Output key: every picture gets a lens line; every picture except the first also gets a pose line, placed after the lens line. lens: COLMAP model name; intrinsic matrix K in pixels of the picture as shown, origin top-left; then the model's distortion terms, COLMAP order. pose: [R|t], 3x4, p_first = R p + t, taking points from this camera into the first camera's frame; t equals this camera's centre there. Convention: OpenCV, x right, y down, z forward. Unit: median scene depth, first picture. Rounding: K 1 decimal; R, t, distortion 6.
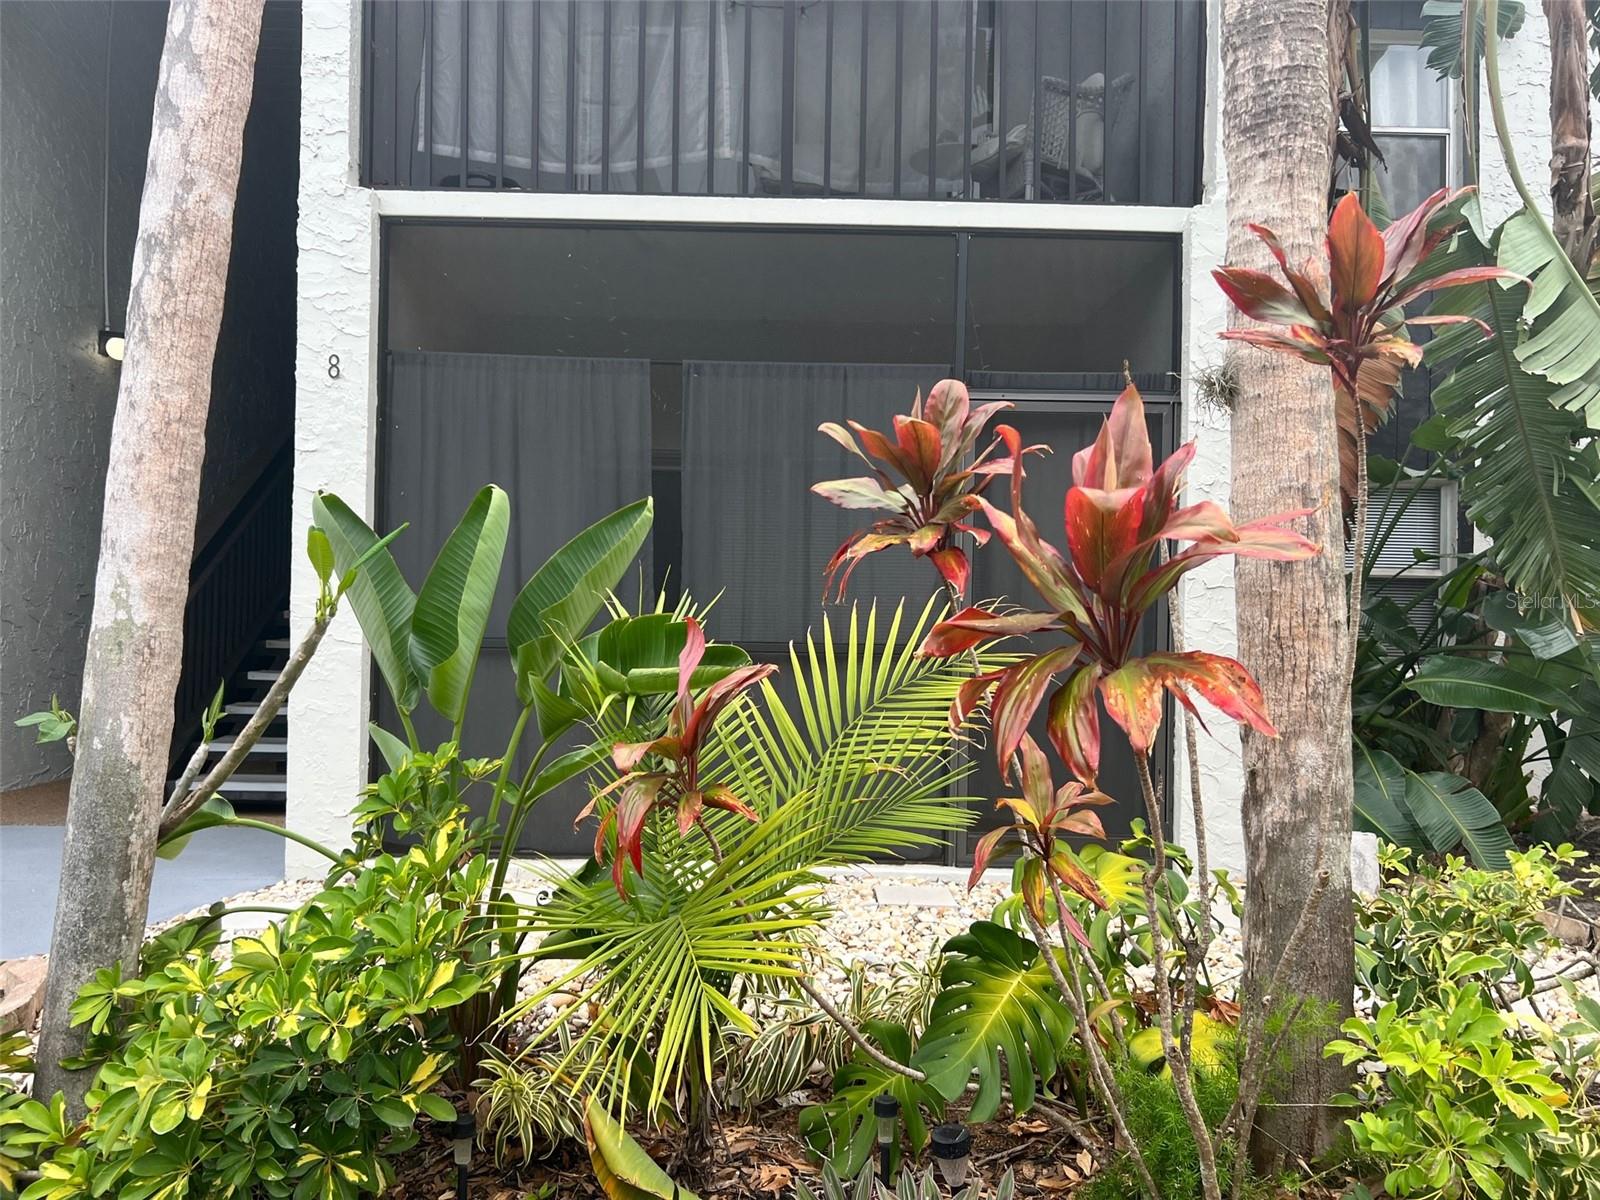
lens RADIAL K [[1198.8, 0, 800.0], [0, 1198.8, 600.0], [0, 0, 1]] dist [0.063226, -0.000346]
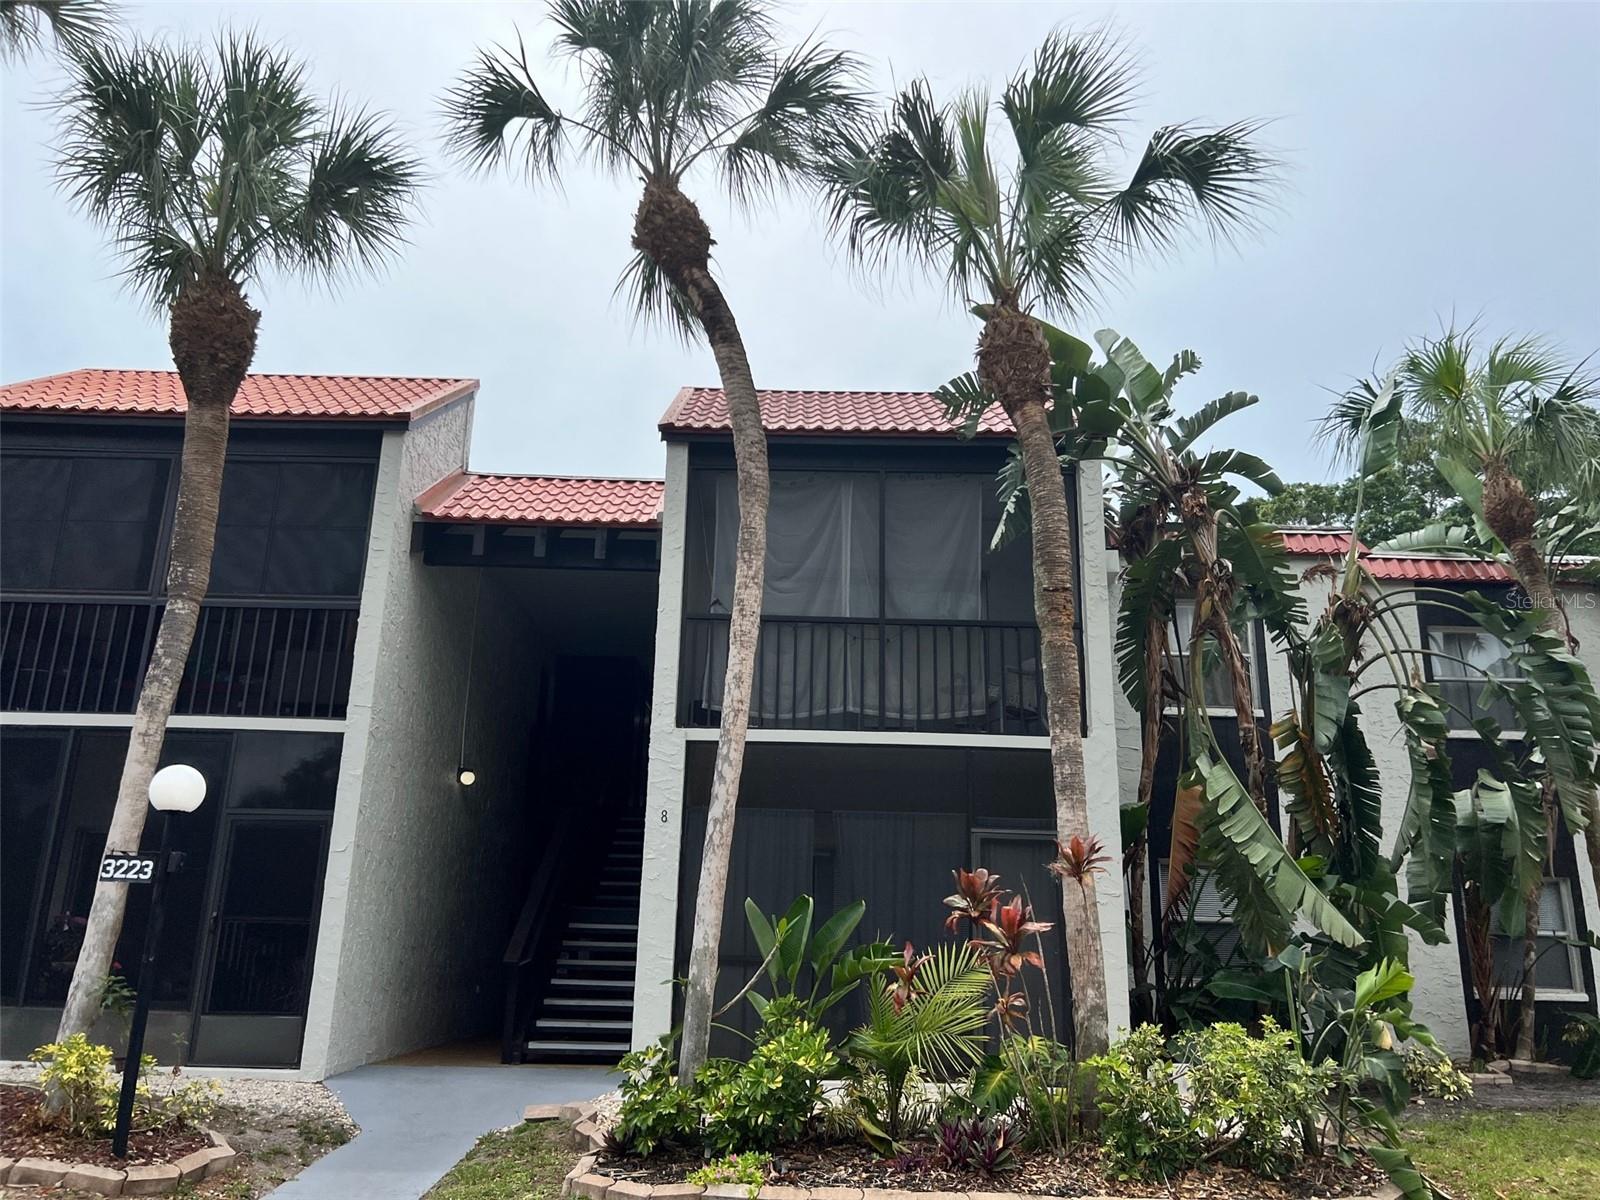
lens RADIAL K [[1198.8, 0, 800.0], [0, 1198.8, 600.0], [0, 0, 1]] dist [0.063226, -0.000346]
pose [[0.999987, 0.002631, -0.004414, -0.143999], [-0.003692, 0.965340, -0.260970, -0.015469], [0.003574, 0.260983, 0.965337, -1.031356]]
